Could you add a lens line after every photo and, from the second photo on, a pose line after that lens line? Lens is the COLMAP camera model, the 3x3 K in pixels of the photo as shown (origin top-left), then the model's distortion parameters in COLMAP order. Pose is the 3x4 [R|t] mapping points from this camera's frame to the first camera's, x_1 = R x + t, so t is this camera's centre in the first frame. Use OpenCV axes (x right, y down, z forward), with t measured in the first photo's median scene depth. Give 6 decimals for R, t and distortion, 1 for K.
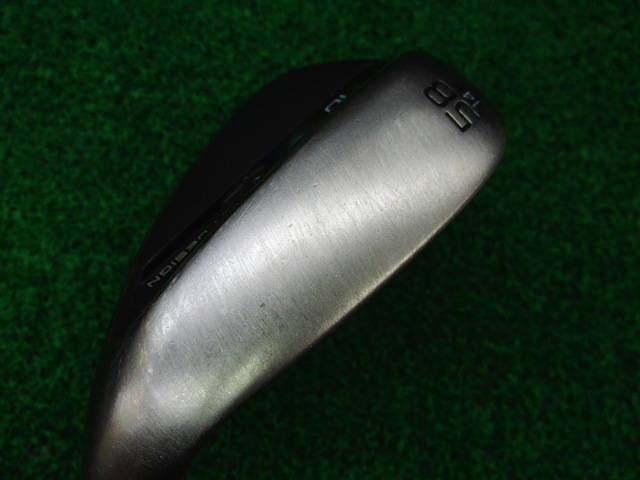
lens RADIAL K [[678.9, 0, 320.0], [0, 678.9, 240.0], [0, 0, 1]] dist [-0.070452, 0.074662]
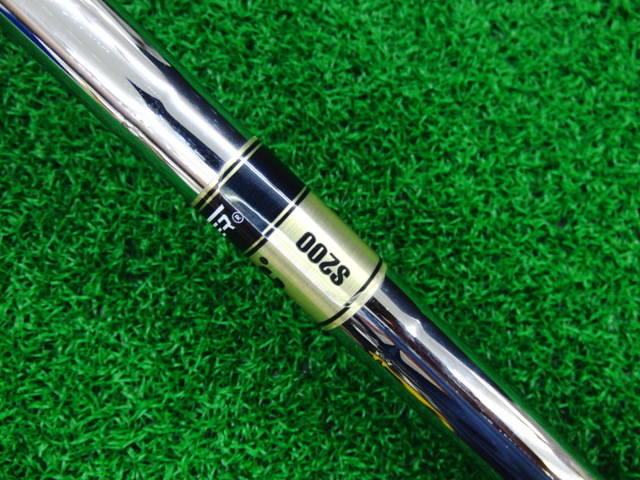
lens RADIAL K [[678.9, 0, 320.0], [0, 678.9, 240.0], [0, 0, 1]] dist [-0.070452, 0.074662]
pose [[0.980353, -0.196222, -0.020123, 0.042035], [0.196993, 0.979177, 0.049061, -0.010470], [0.010077, -0.052061, 0.998593, 0.338948]]
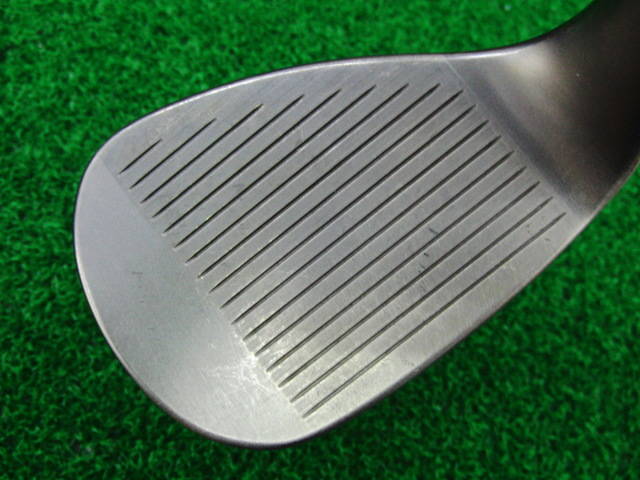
lens RADIAL K [[678.9, 0, 320.0], [0, 678.9, 240.0], [0, 0, 1]] dist [-0.070452, 0.074662]
pose [[0.993682, 0.111920, 0.008316, -0.121903], [-0.110232, 0.987234, -0.114970, 0.092193], [-0.021077, 0.113327, 0.993334, 0.048595]]
